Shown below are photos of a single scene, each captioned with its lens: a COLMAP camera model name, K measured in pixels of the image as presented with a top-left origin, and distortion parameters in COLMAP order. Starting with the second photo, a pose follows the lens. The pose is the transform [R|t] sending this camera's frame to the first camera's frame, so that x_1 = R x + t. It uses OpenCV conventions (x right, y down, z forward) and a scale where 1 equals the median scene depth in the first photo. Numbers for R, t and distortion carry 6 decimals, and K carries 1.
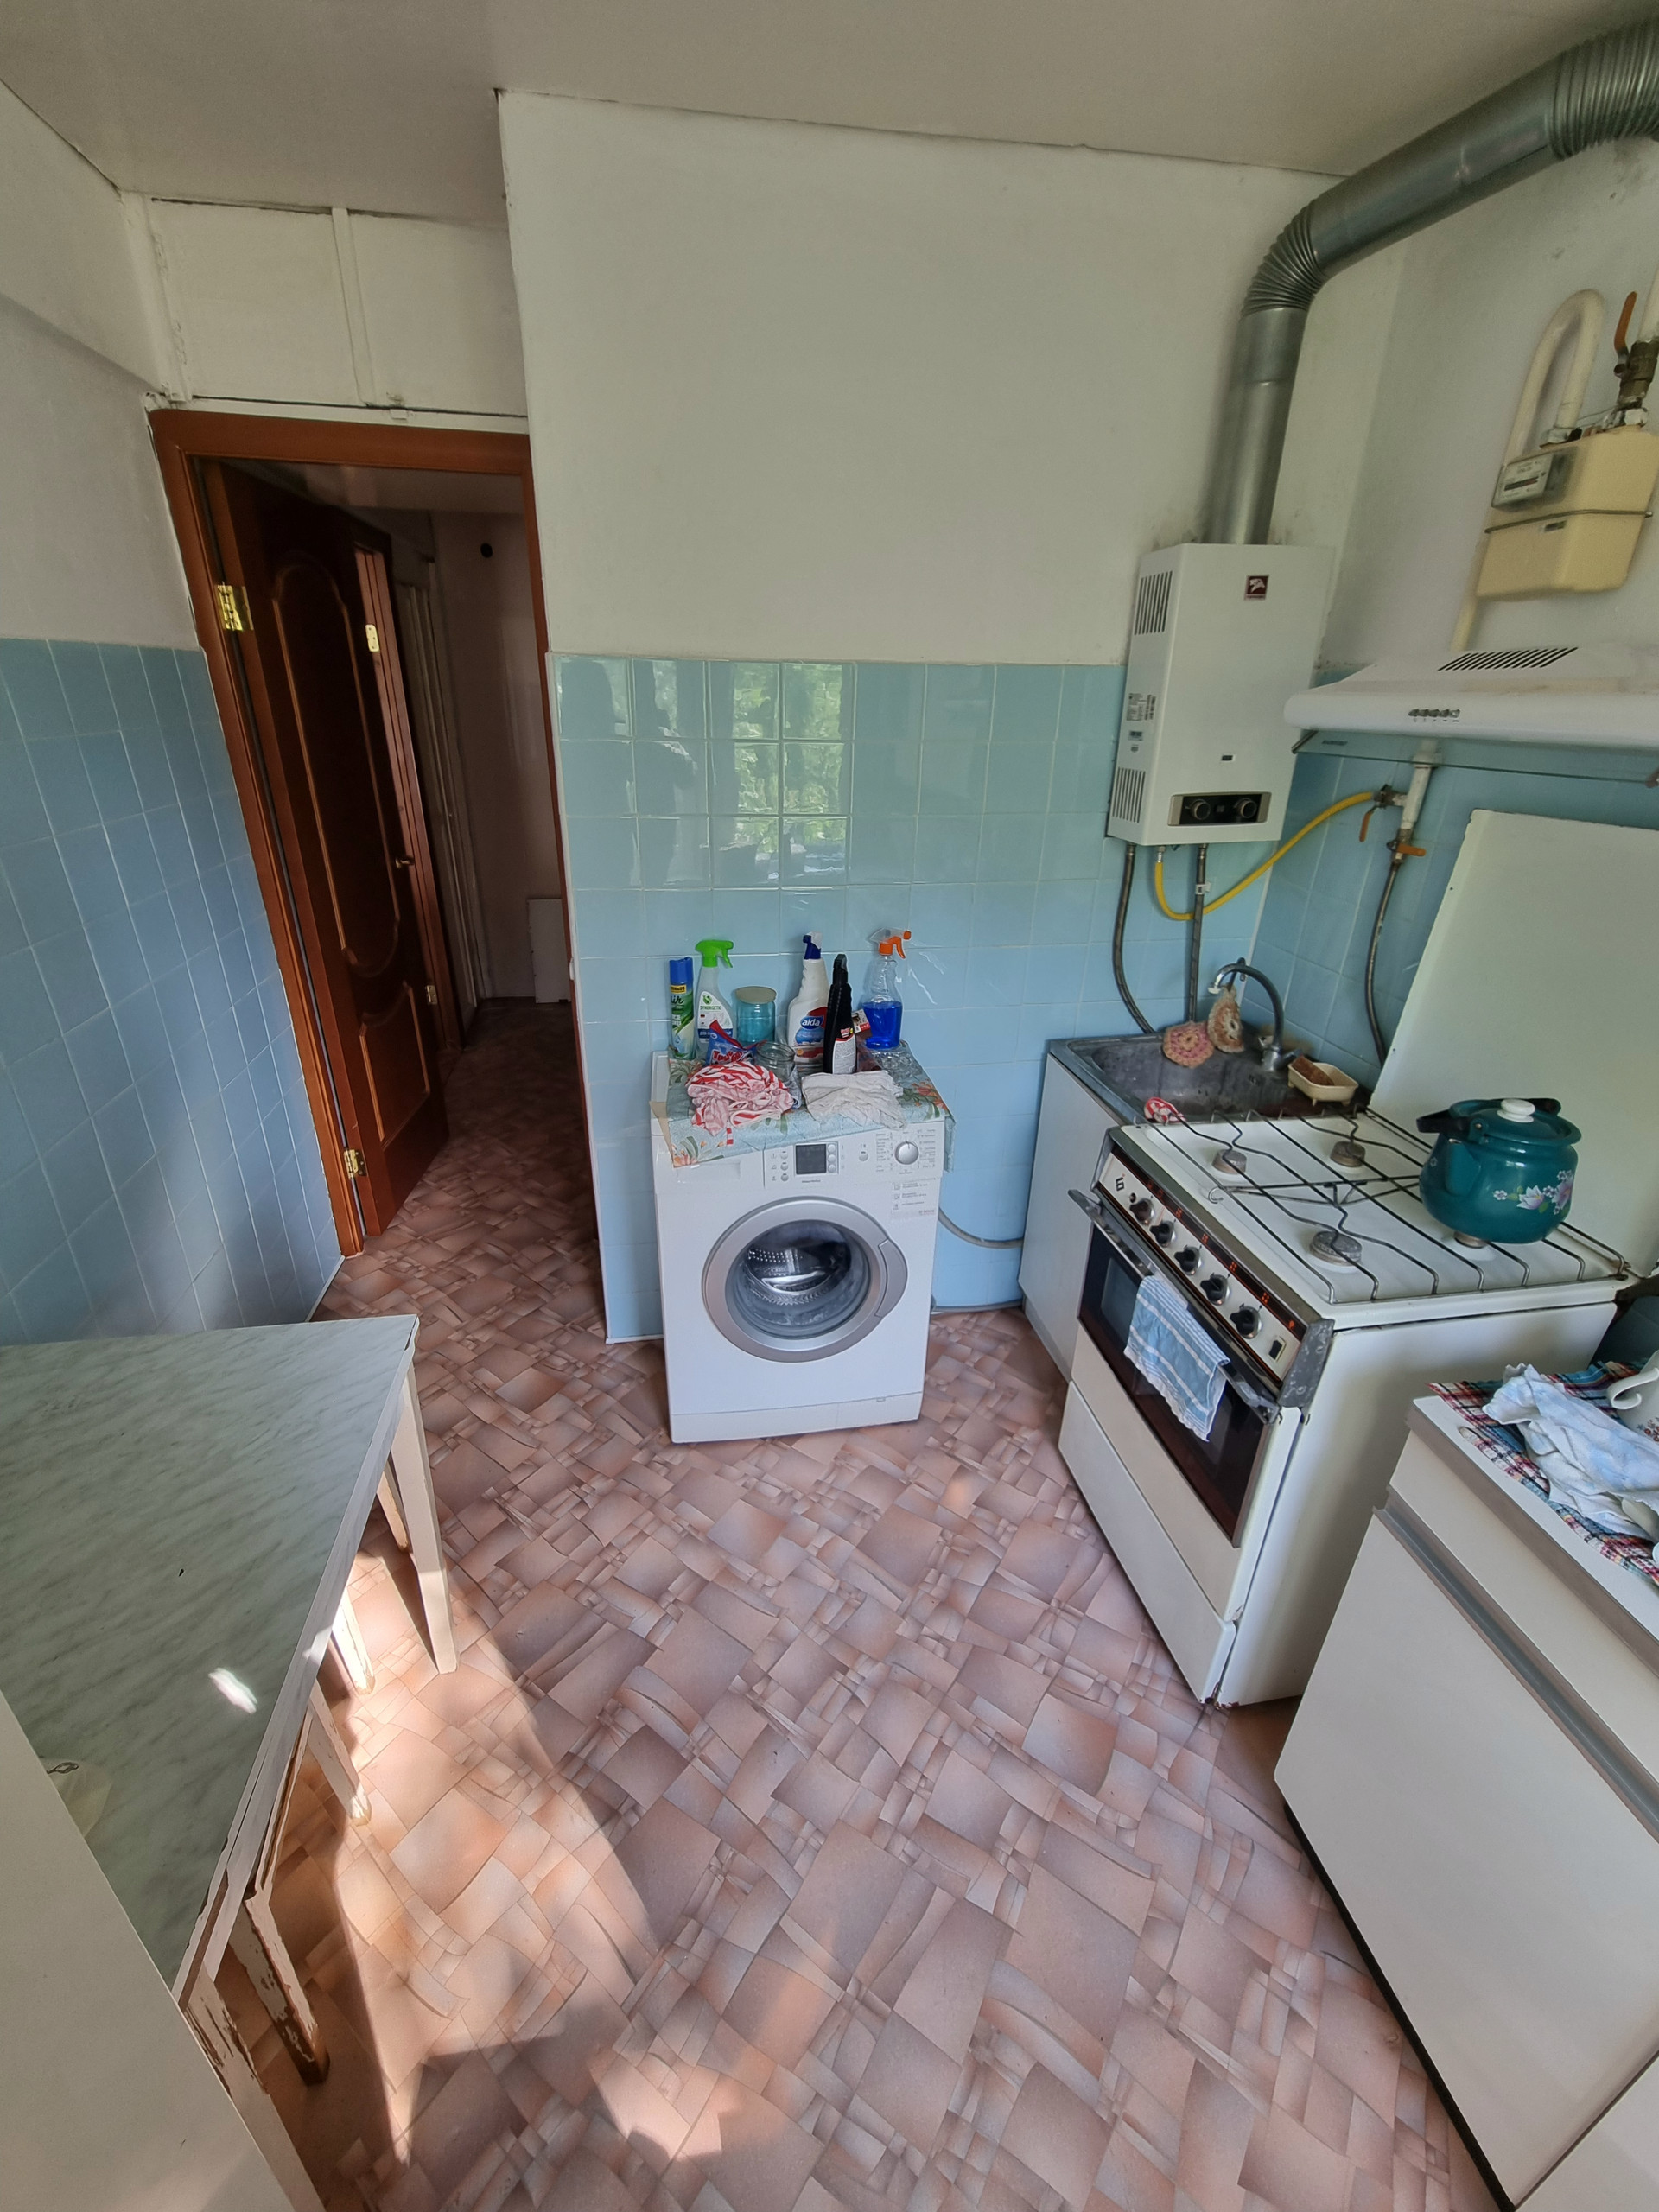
lens RADIAL K [[906.0, 0, 813.5], [0, 906.0, 1104.5], [0, 0, 1]] dist [-0.000289, 0.000660]
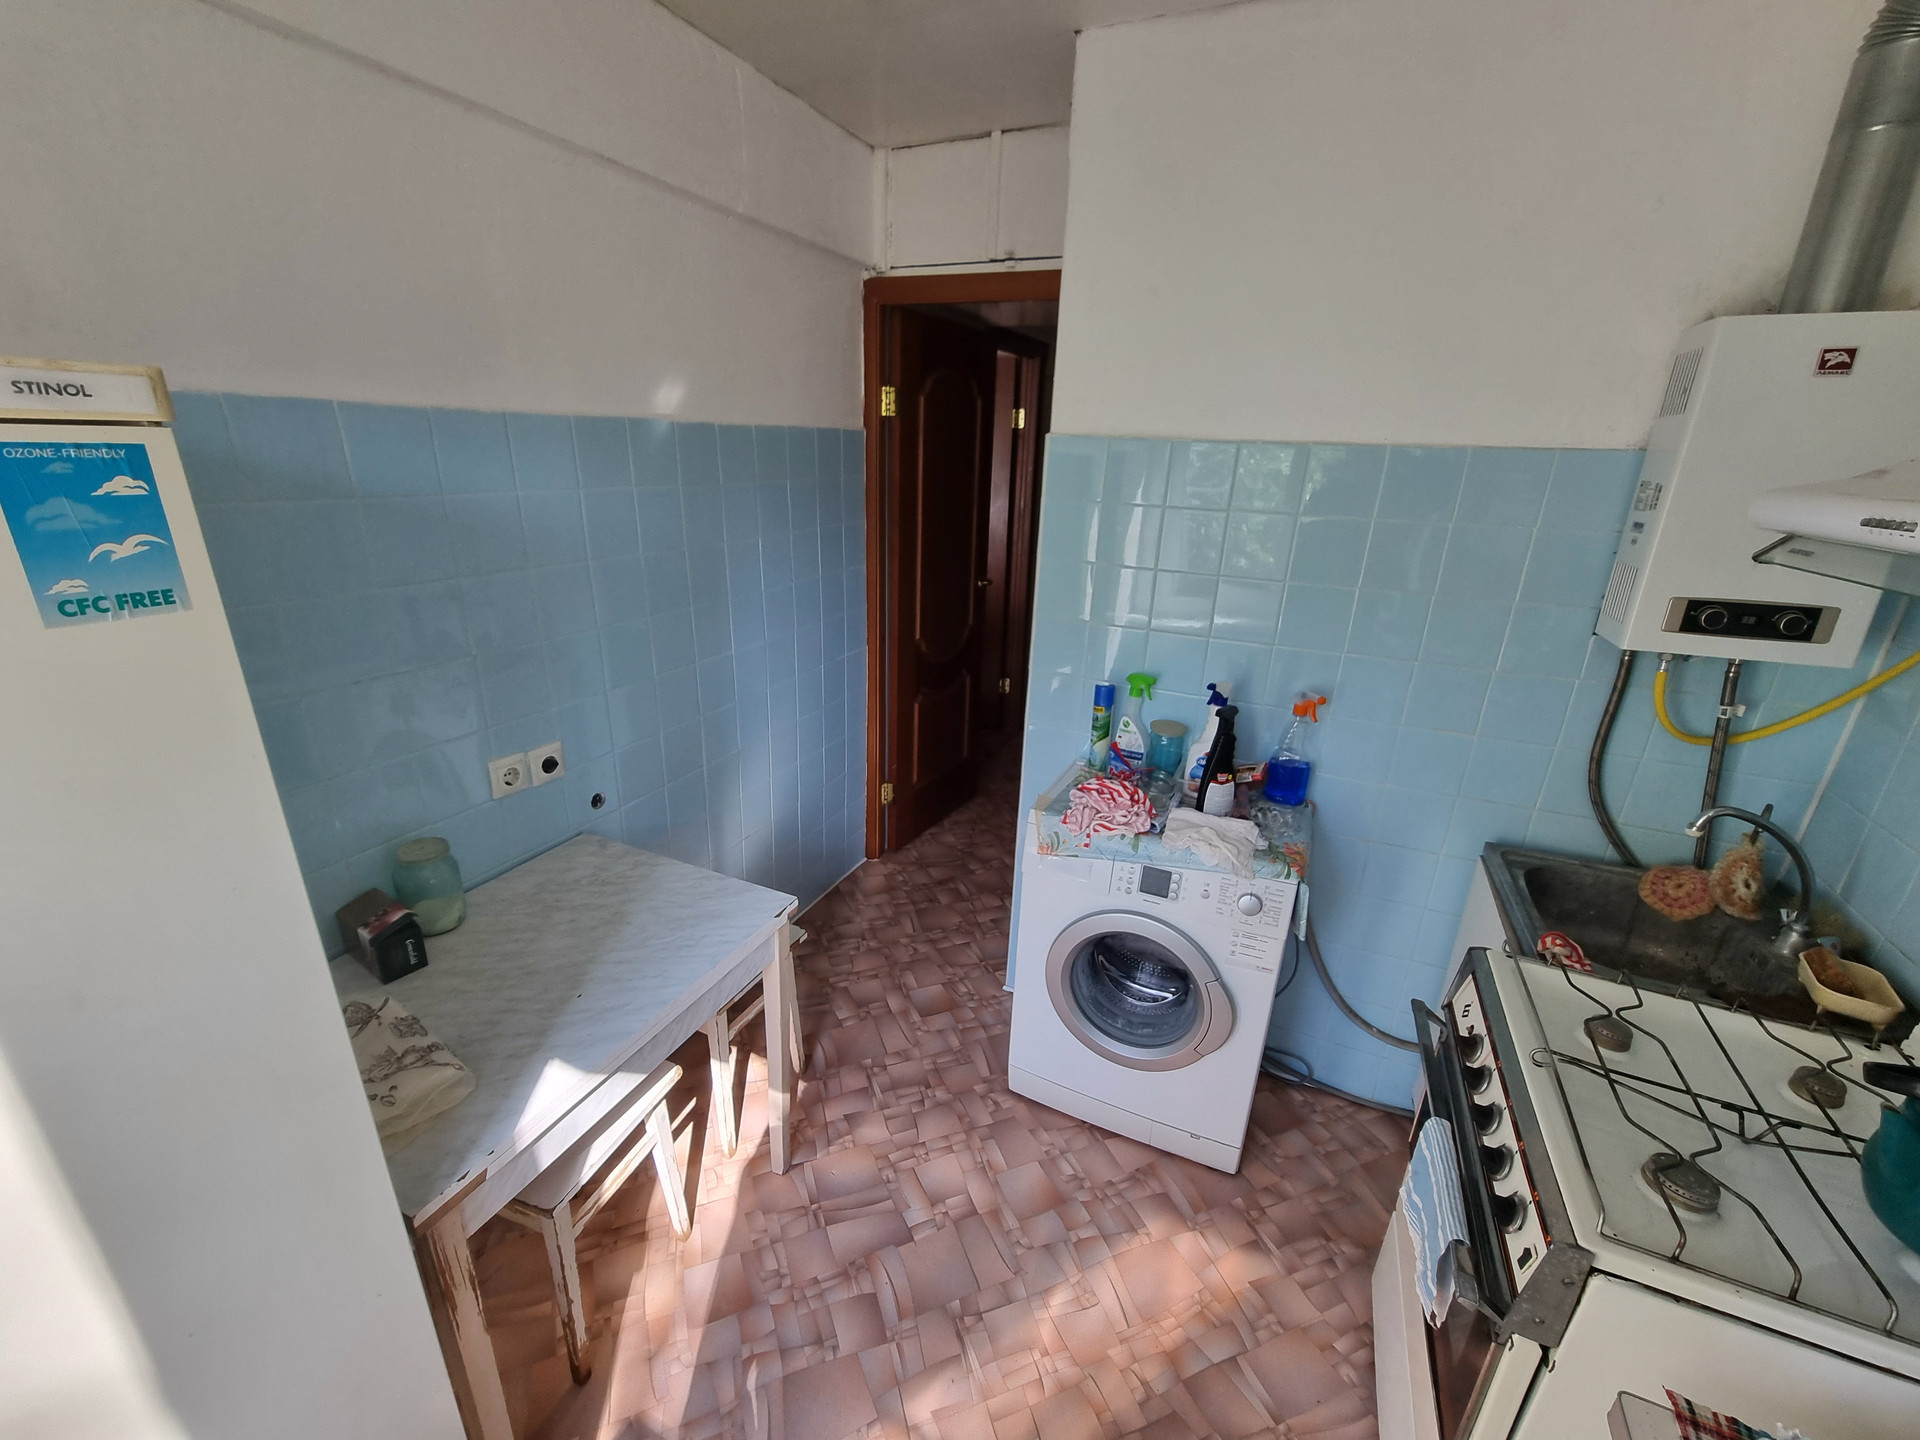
lens RADIAL K [[789.1, 0, 954.6], [0, 789.1, 736.6], [0, 0, 1]] dist [0.000972, -0.000154]
pose [[0.831336, 0.204569, -0.516752, 0.238591], [-0.248670, 0.968445, -0.016672, -0.031680], [0.497035, 0.142360, 0.855973, 0.041565]]
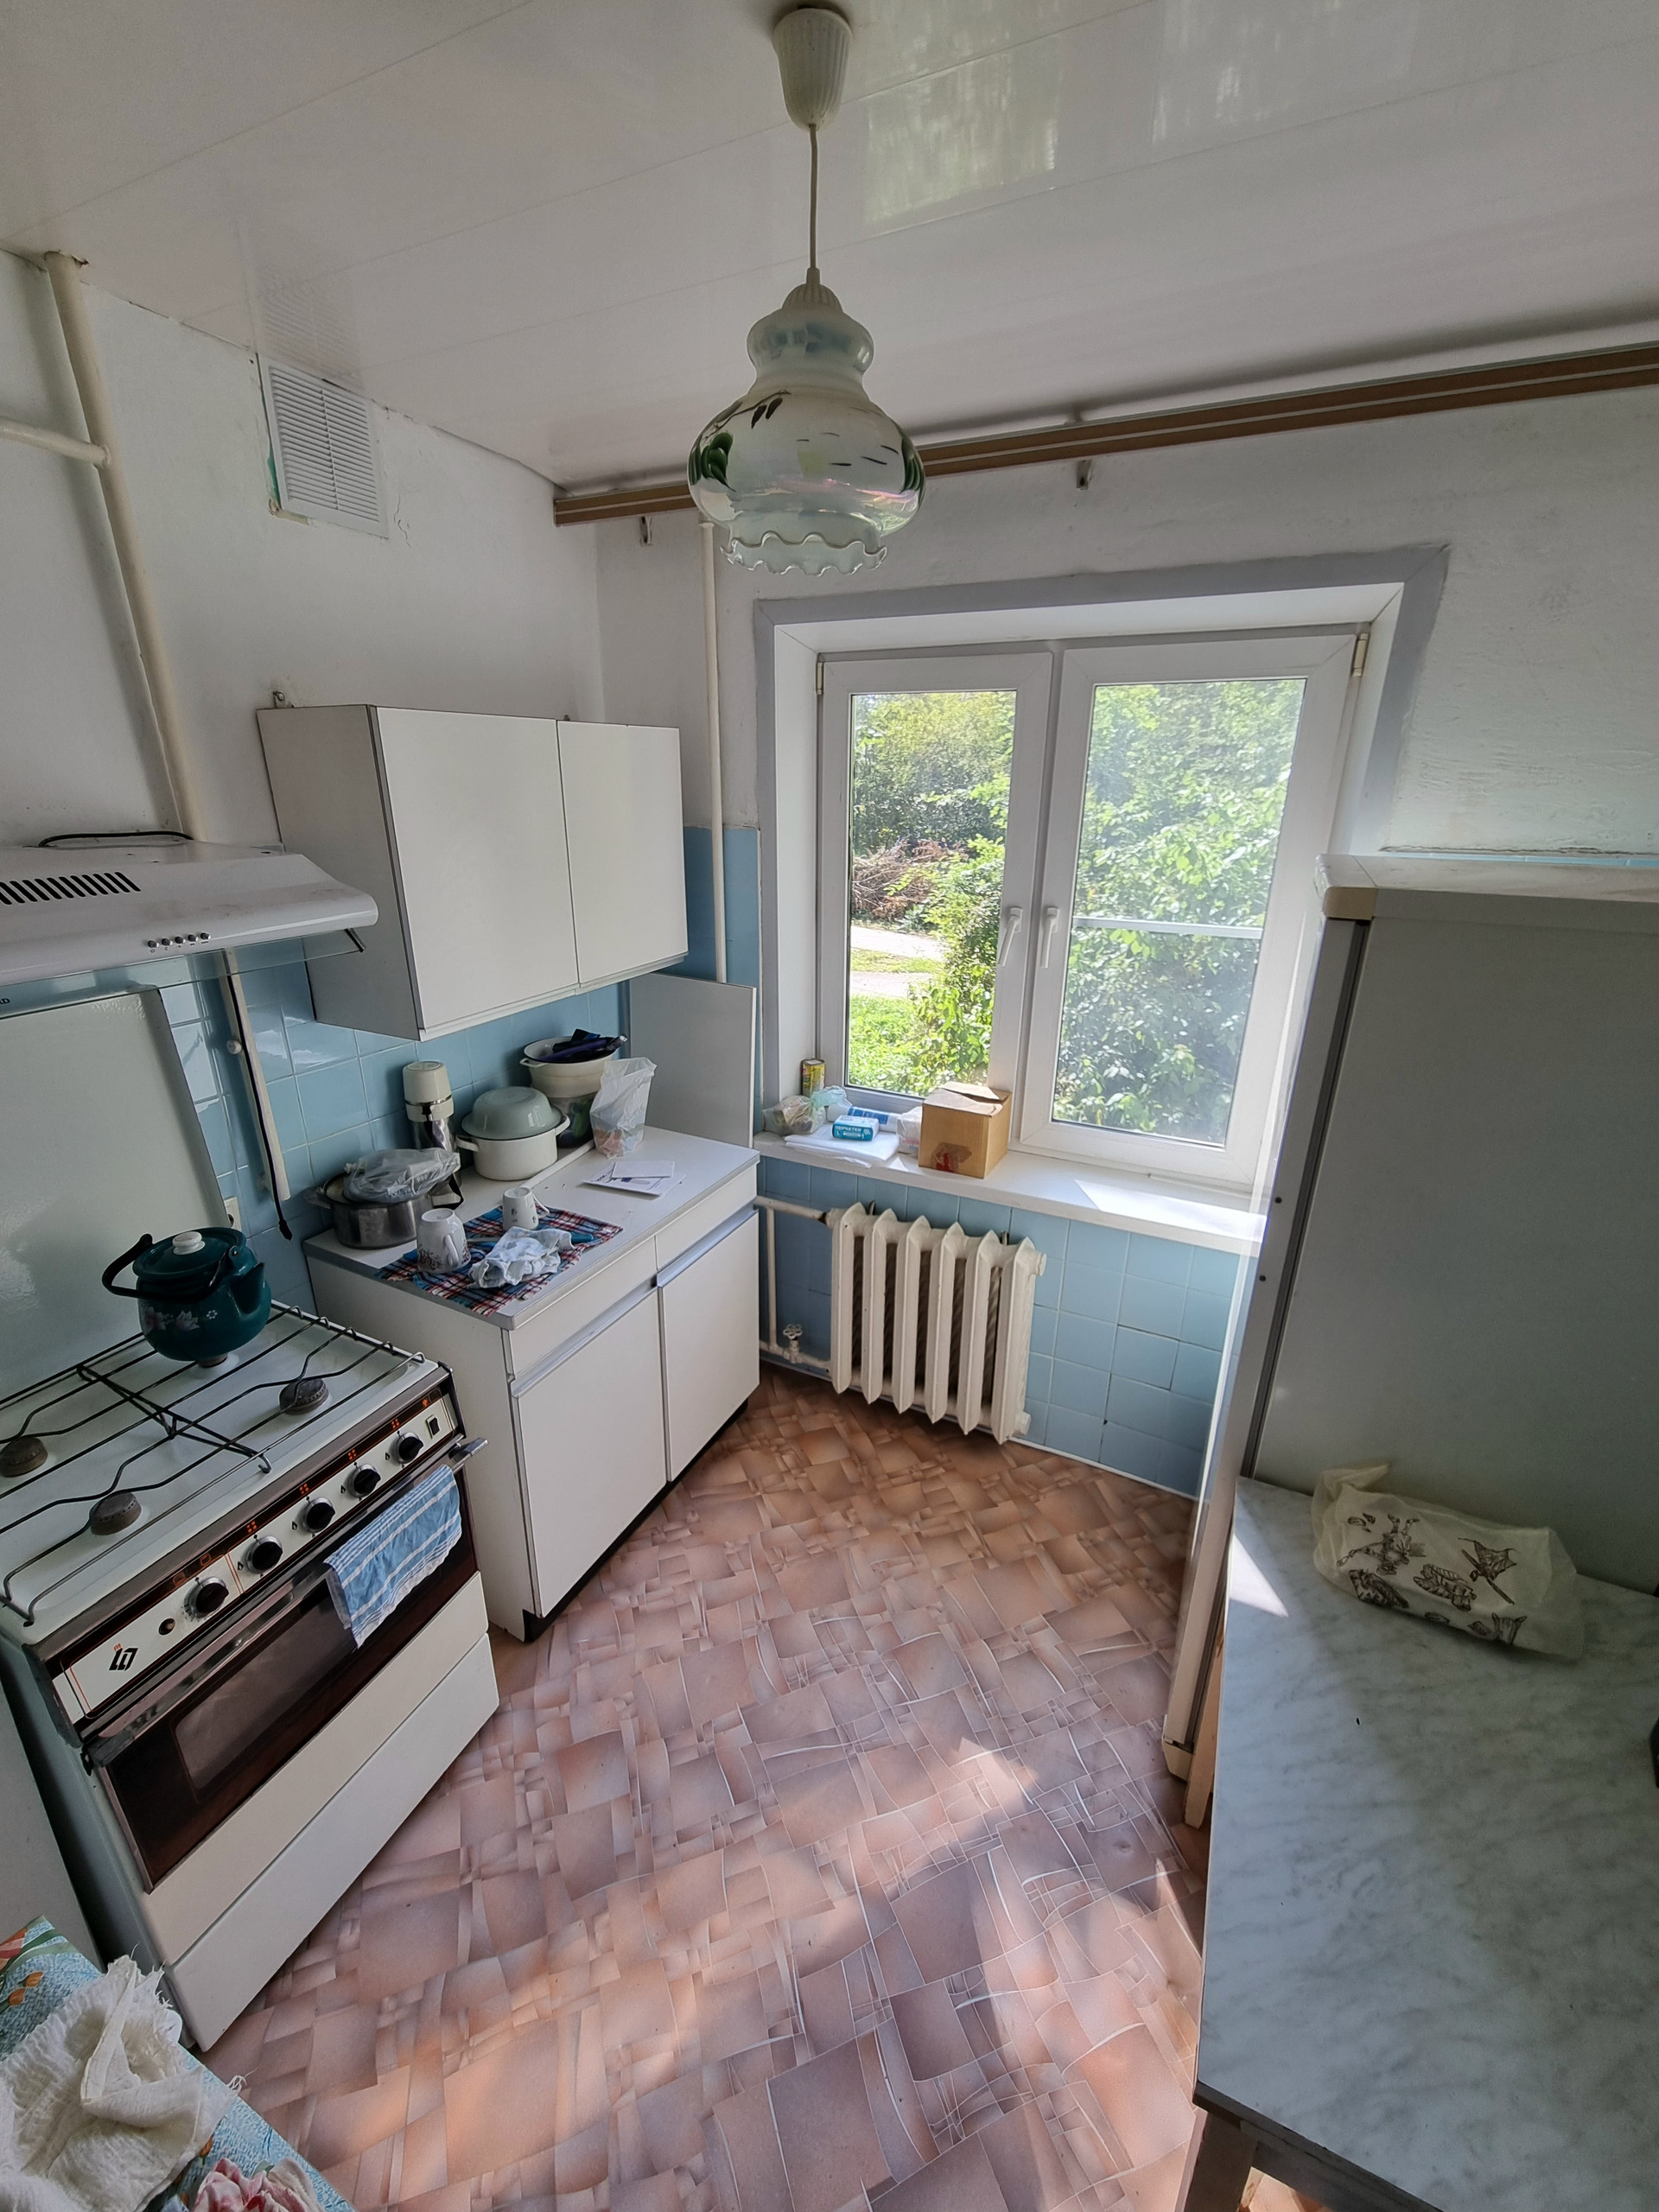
lens RADIAL K [[888.0, 0, 829.5], [0, 888.0, 1106.0], [0, 0, 1]] dist [0.003114, -0.002997]
pose [[-0.819665, -0.223284, 0.527536, -0.288734], [0.210715, 0.738821, 0.640112, -0.451000], [-0.532681, 0.635837, -0.558536, 0.749384]]
